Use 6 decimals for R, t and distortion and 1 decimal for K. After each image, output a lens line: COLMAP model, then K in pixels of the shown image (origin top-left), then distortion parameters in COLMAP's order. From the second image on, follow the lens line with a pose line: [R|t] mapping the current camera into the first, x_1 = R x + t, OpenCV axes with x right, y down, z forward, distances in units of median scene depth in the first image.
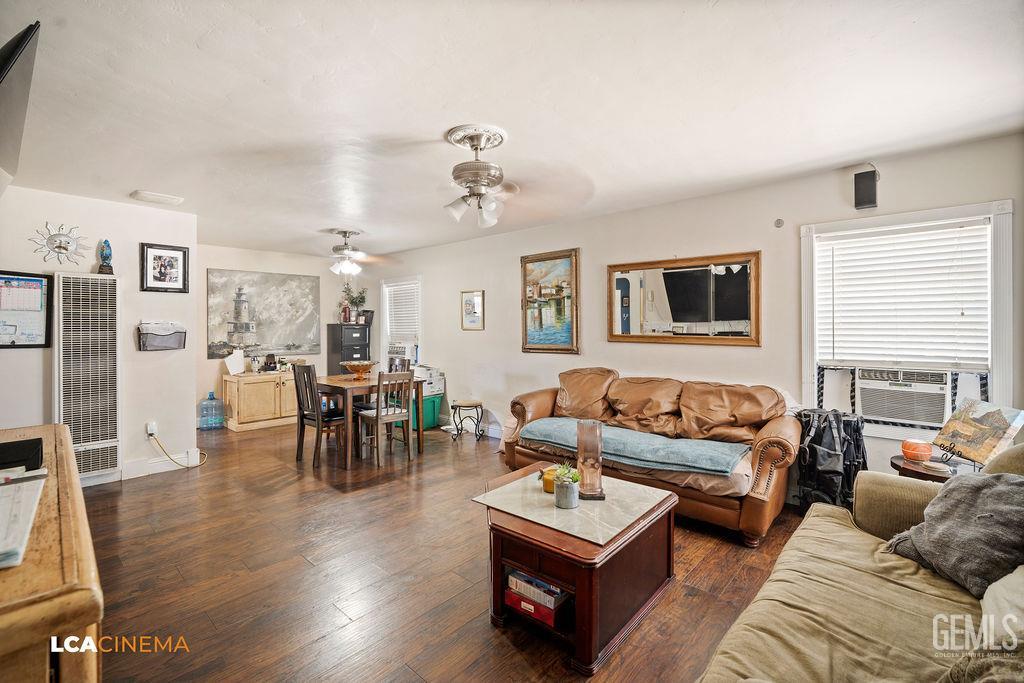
lens RADIAL K [[456.3, 0, 513.9], [0, 456.3, 323.1], [0, 0, 1]] dist [-0.000618, 0.000052]
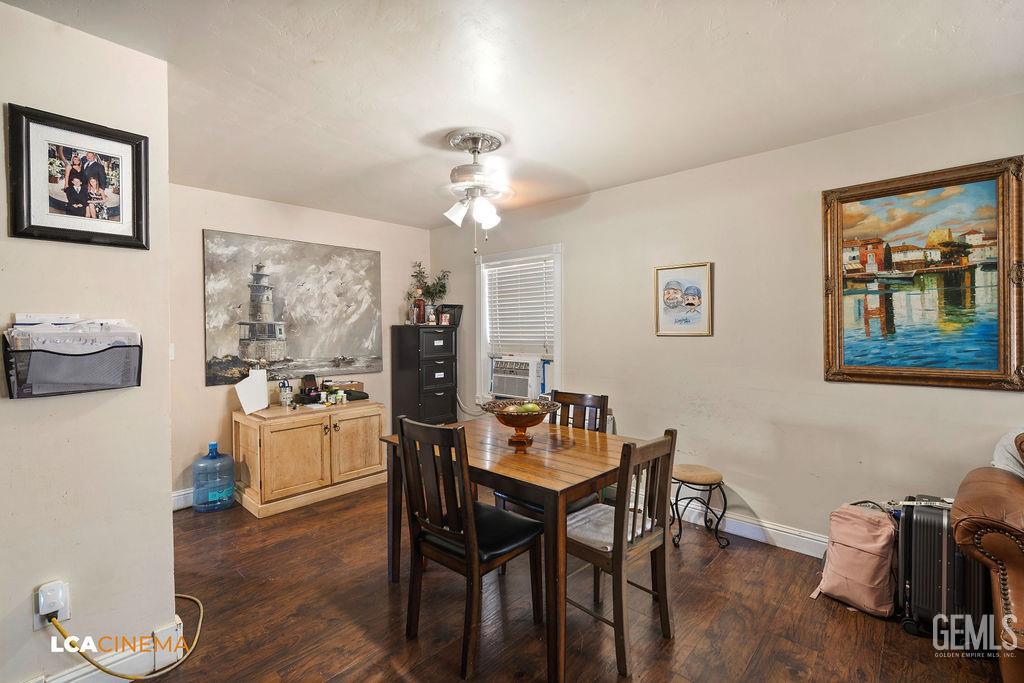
lens RADIAL K [[453.3, 0, 519.4], [0, 453.3, 332.5], [0, 0, 1]] dist [-0.002244, 0.000234]
pose [[0.999996, -0.000895, 0.002655, -0.443042], [0.000850, 0.999857, 0.016894, 0.001922], [-0.002670, -0.016892, 0.999854, 0.686040]]
